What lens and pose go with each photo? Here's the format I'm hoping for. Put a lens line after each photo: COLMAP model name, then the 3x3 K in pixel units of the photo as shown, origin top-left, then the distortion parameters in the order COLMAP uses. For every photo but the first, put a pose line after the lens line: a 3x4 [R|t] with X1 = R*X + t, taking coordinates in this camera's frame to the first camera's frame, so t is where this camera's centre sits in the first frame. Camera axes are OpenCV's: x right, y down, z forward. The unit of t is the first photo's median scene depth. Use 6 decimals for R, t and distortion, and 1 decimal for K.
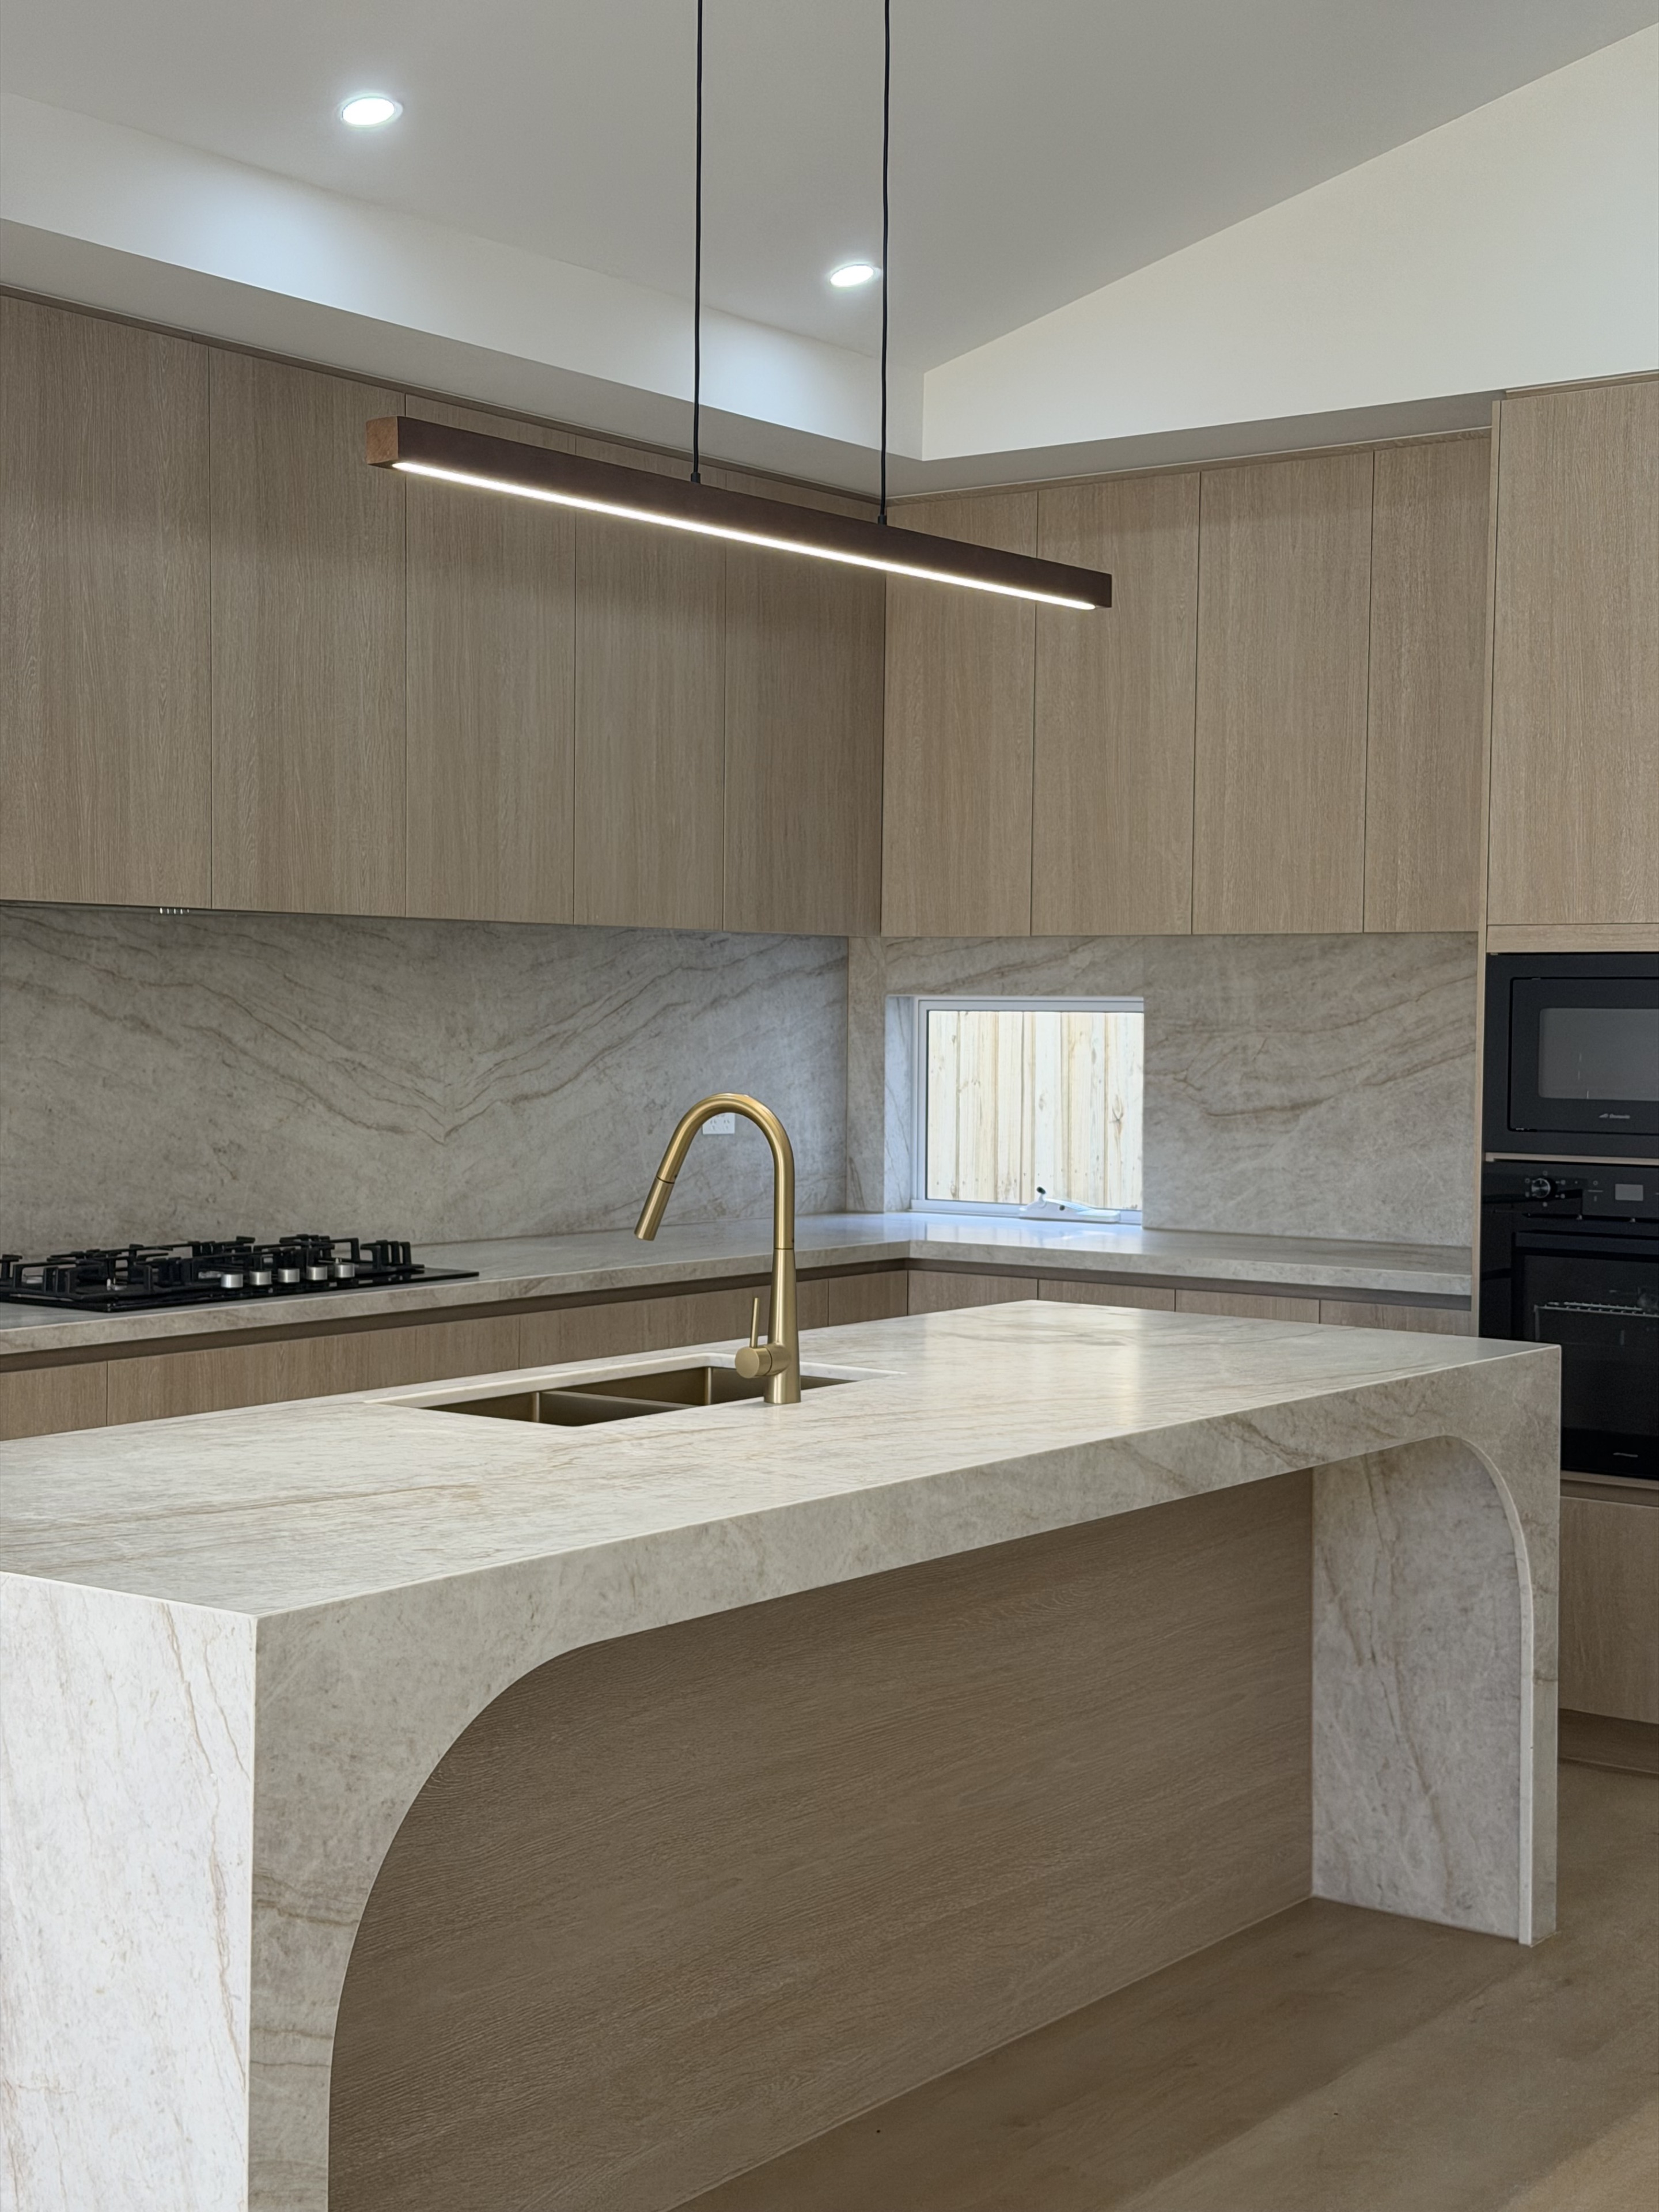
lens RADIAL K [[3137.9, 0, 830.9], [0, 3137.9, 1134.1], [0, 0, 1]] dist [0.178082, 0.000000]
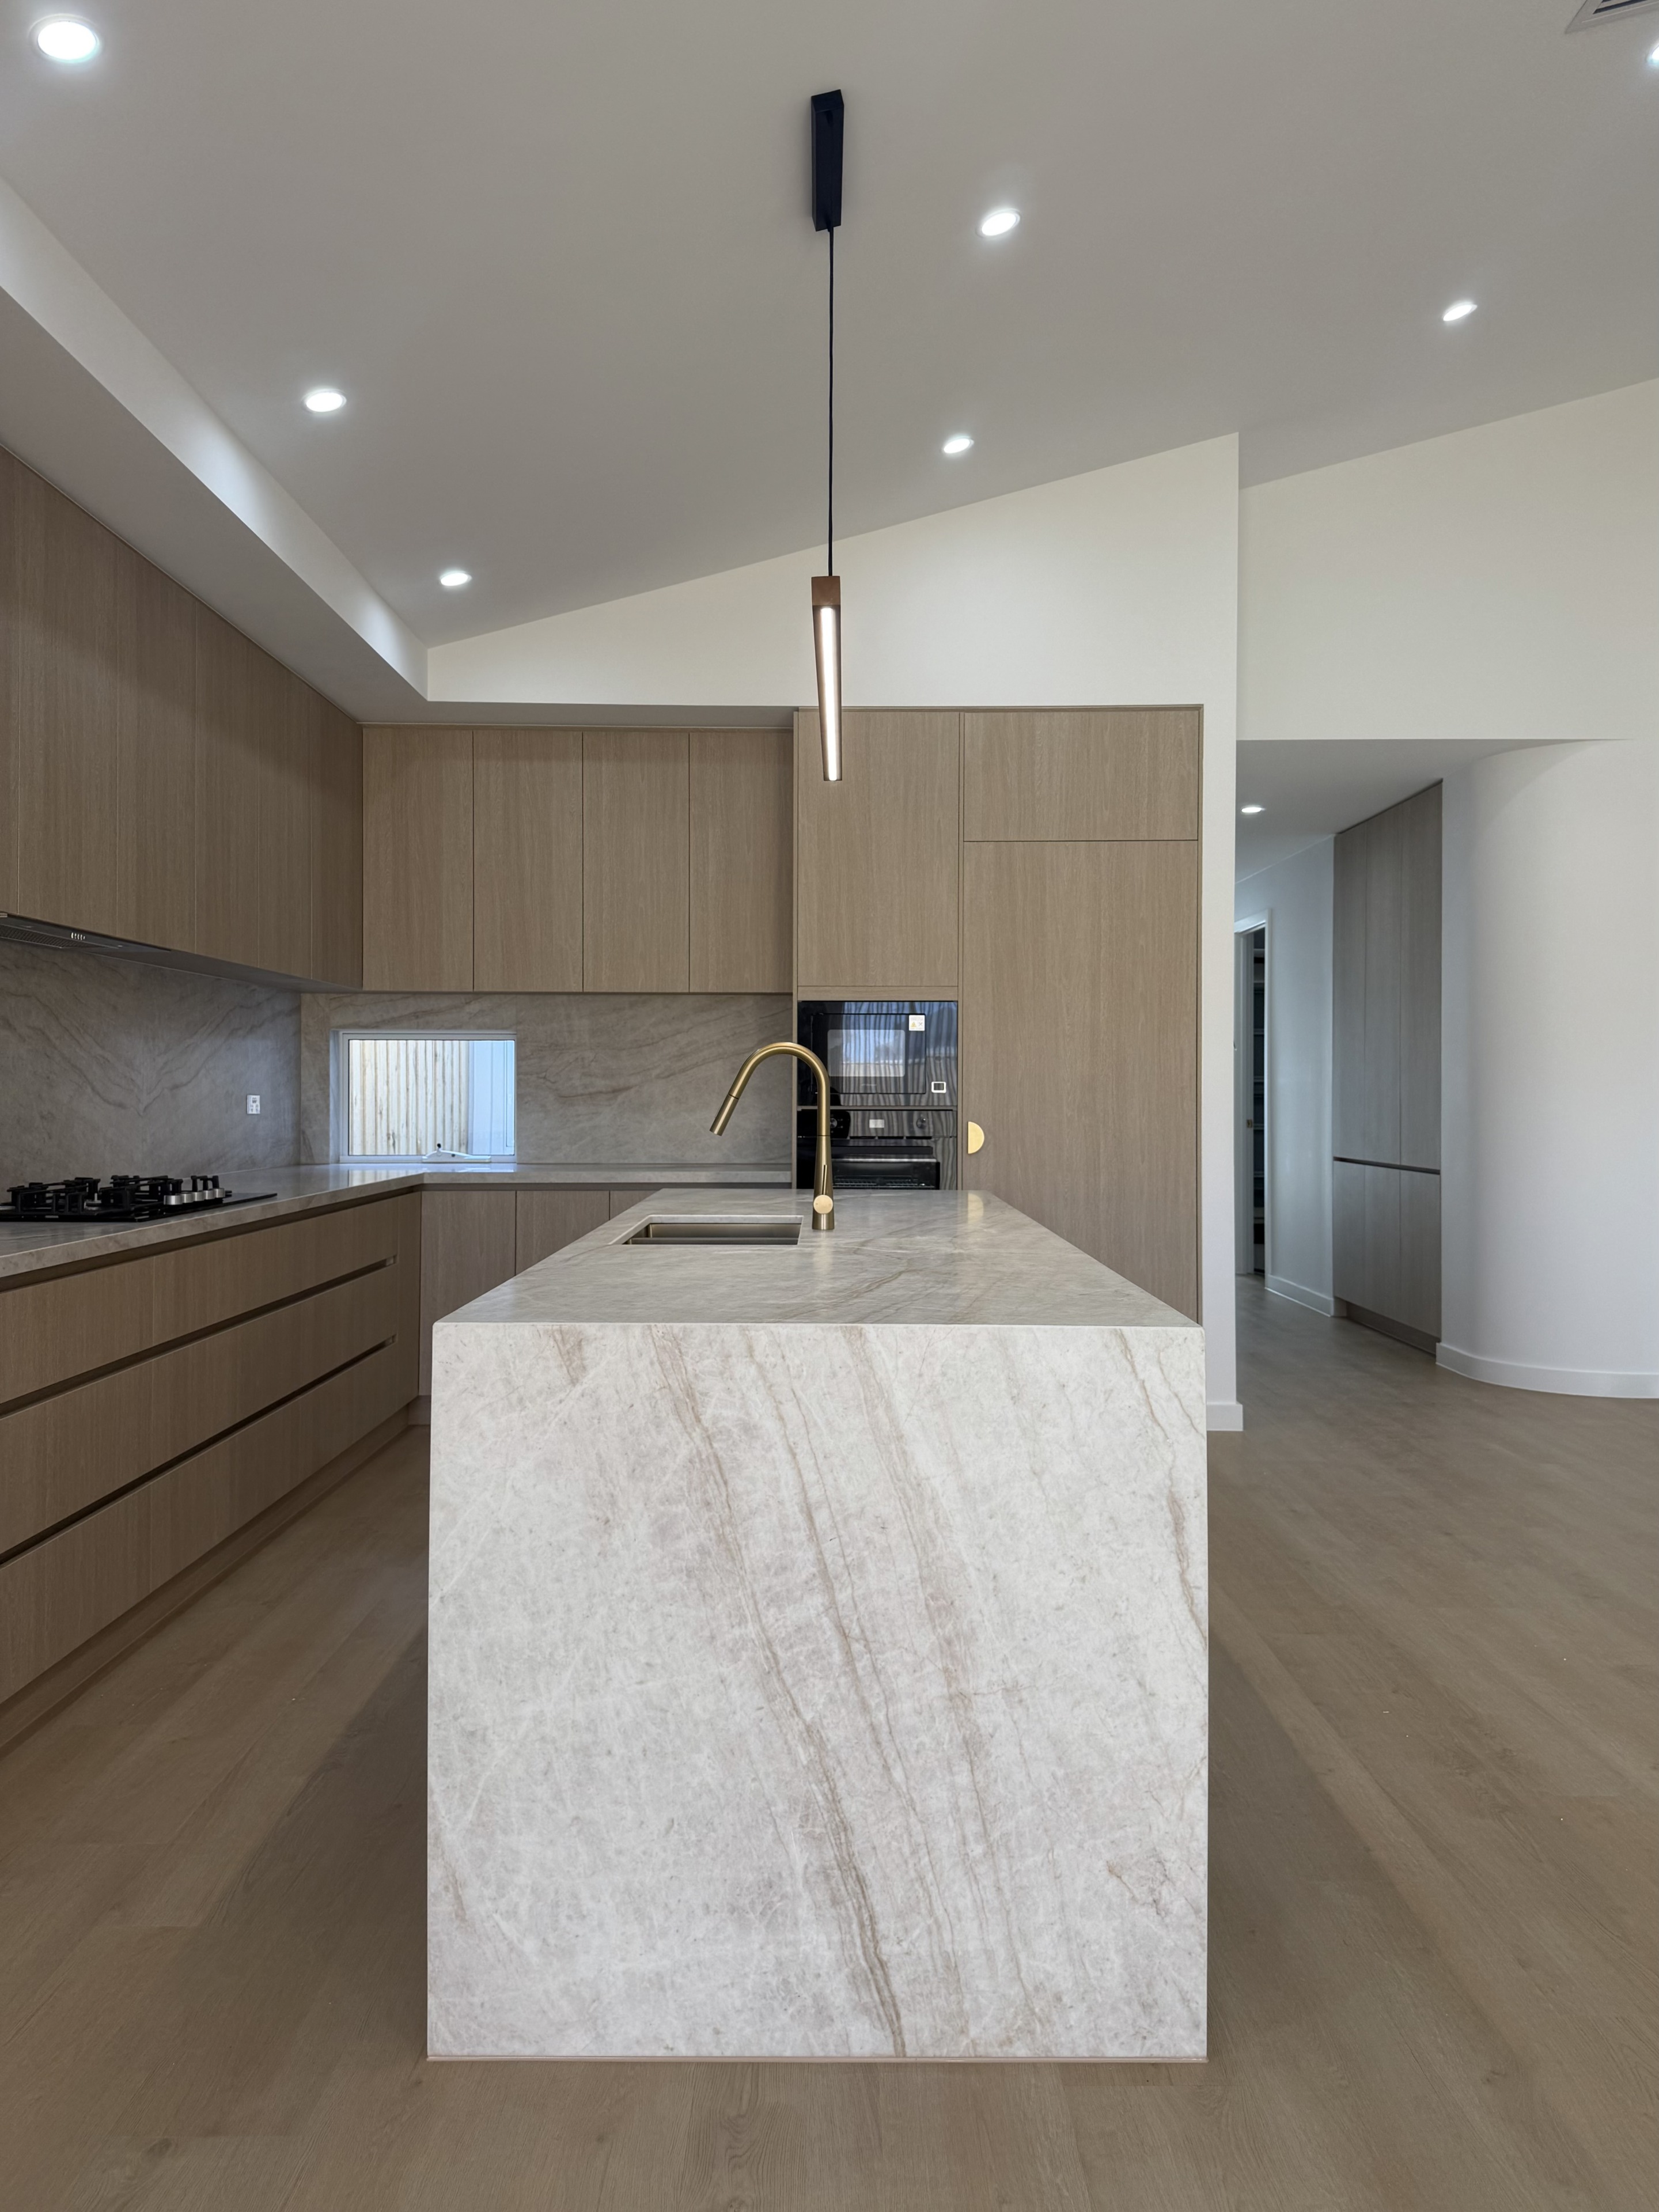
lens RADIAL K [[1587.3, 0, 847.1], [0, 1587.3, 1104.1], [0, 0, 1]] dist [0.101221, -0.091344]
pose [[0.796528, -0.013162, 0.604459, -0.365945], [0.033089, 0.999214, -0.021844, 0.028335], [-0.603696, 0.037400, 0.796337, 0.241950]]
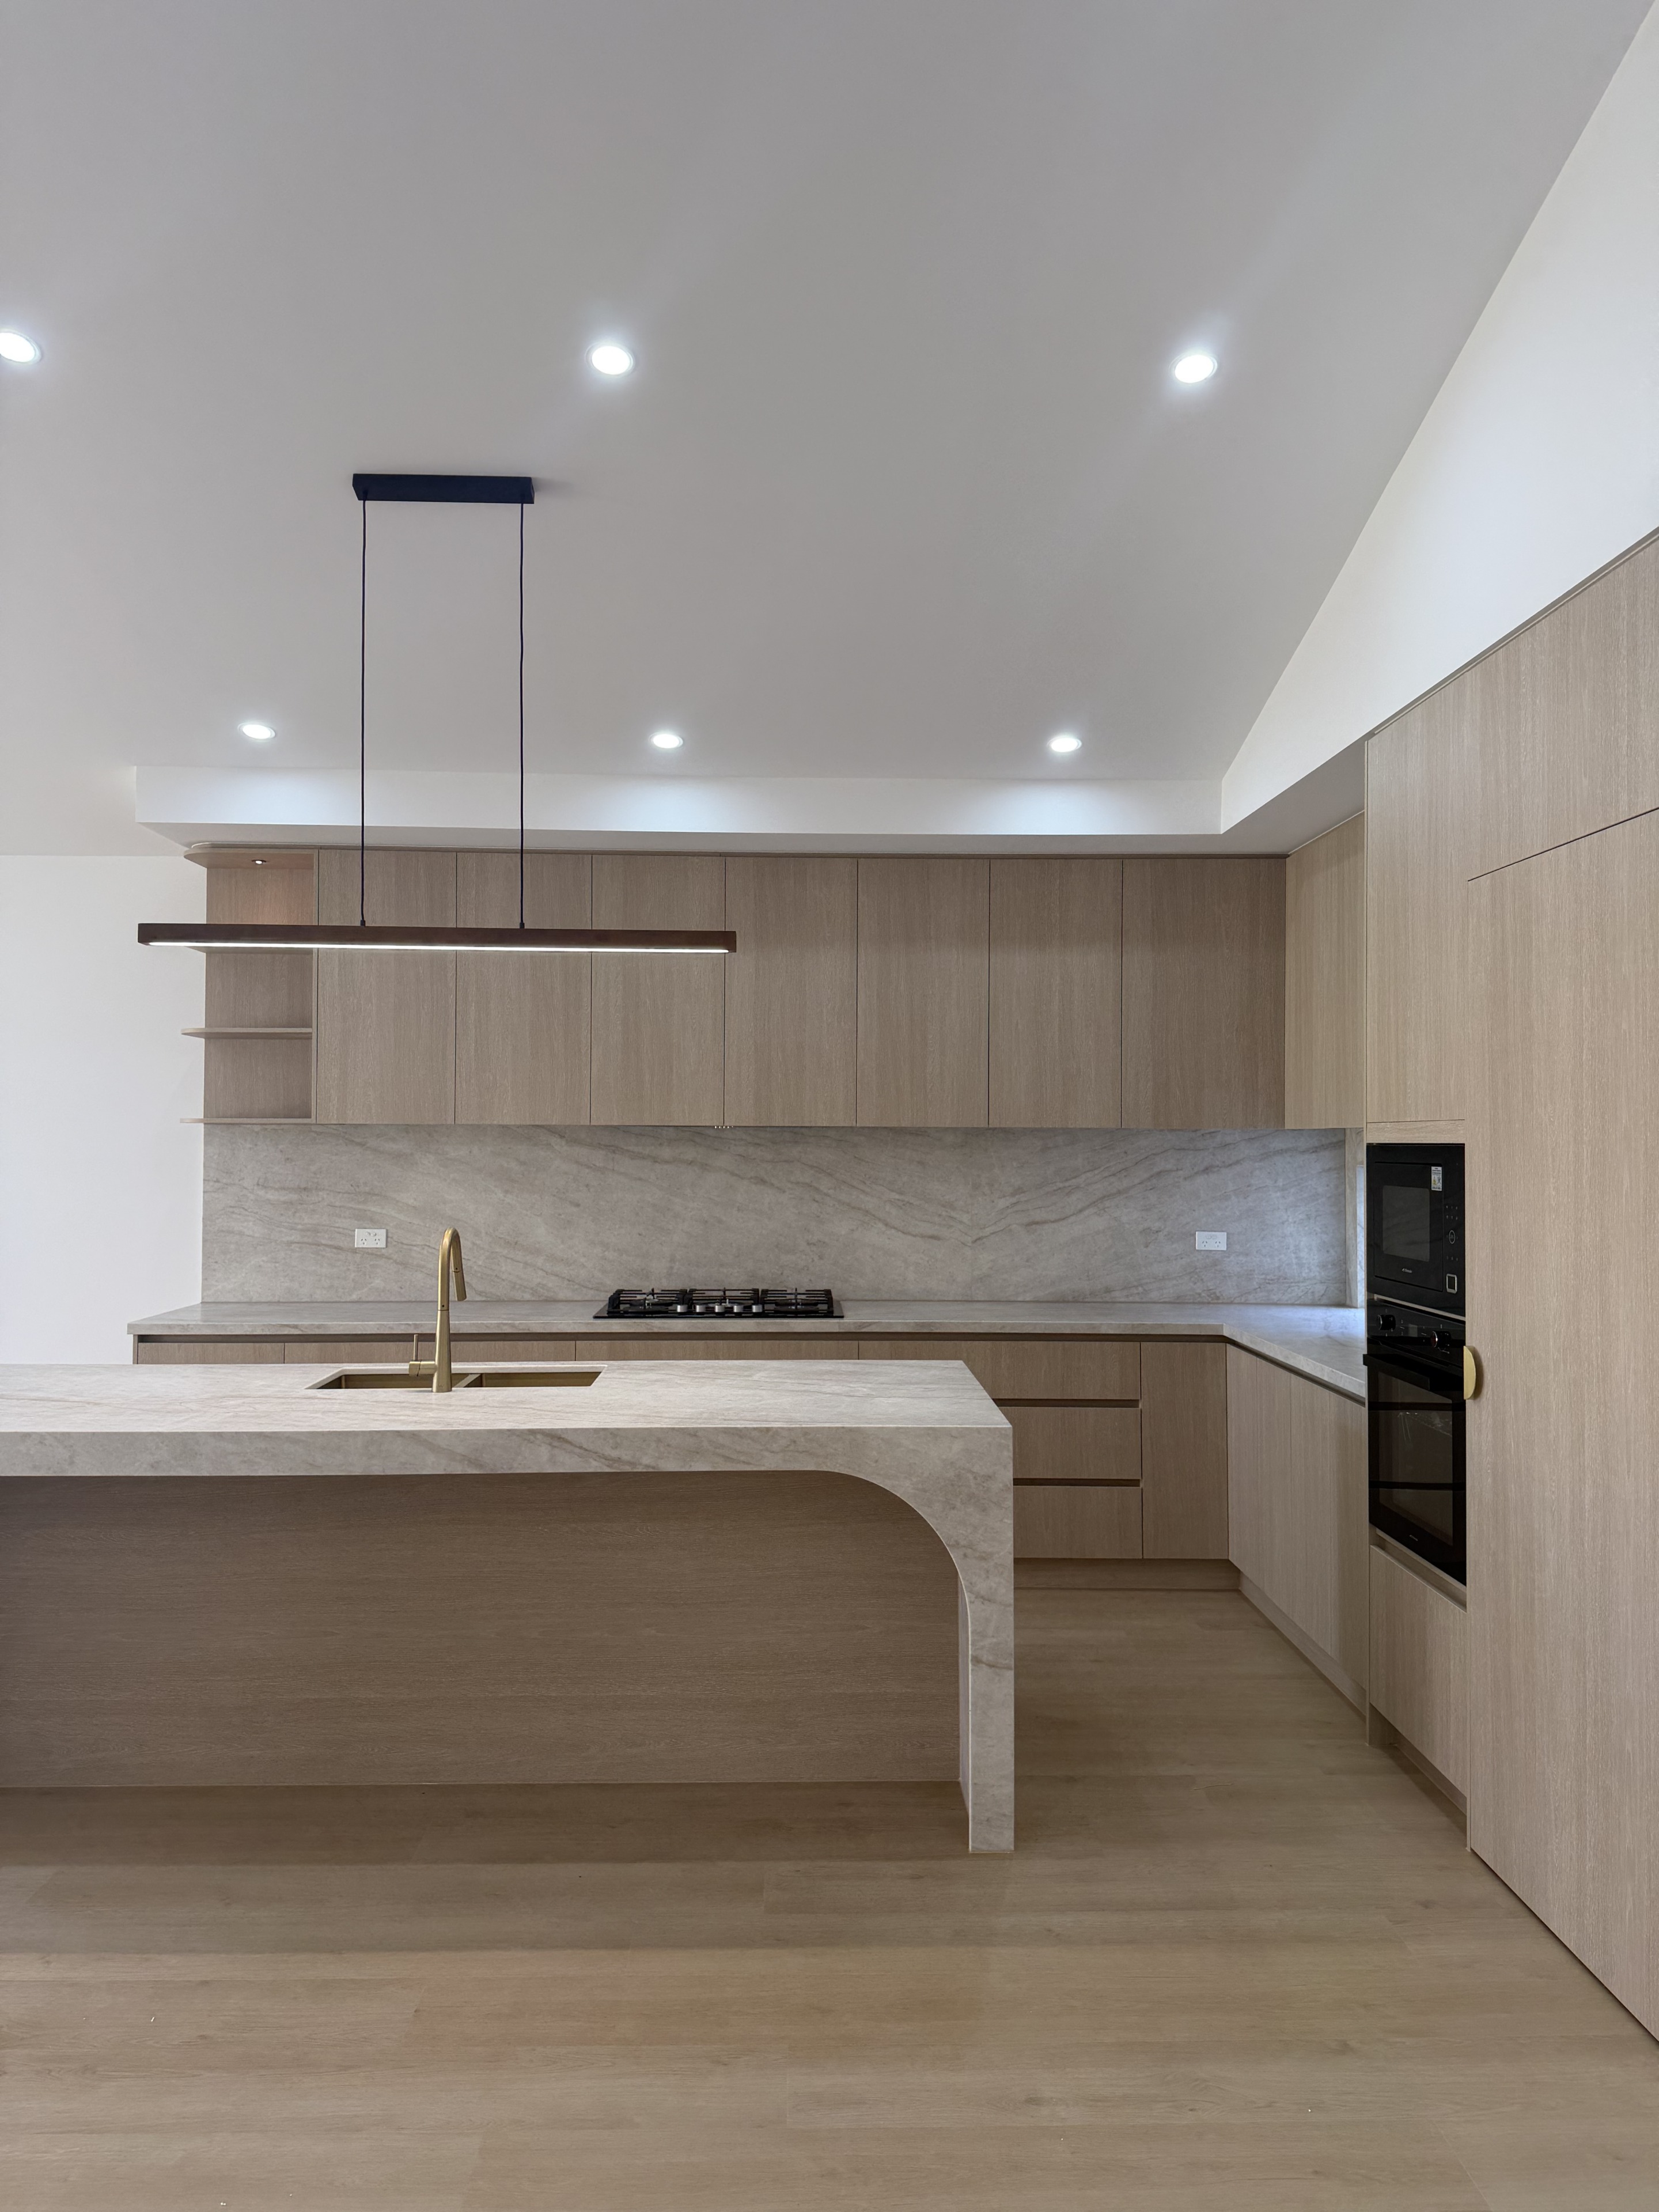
lens RADIAL K [[1587.3, 0, 842.1], [0, 1587.3, 1098.5], [0, 0, 1]] dist [0.101221, -0.091344]
pose [[0.612748, -0.025786, -0.789857, 0.656121], [-0.032362, 0.997810, -0.057680, -0.031627], [0.789615, 0.060904, 0.610572, 0.428011]]
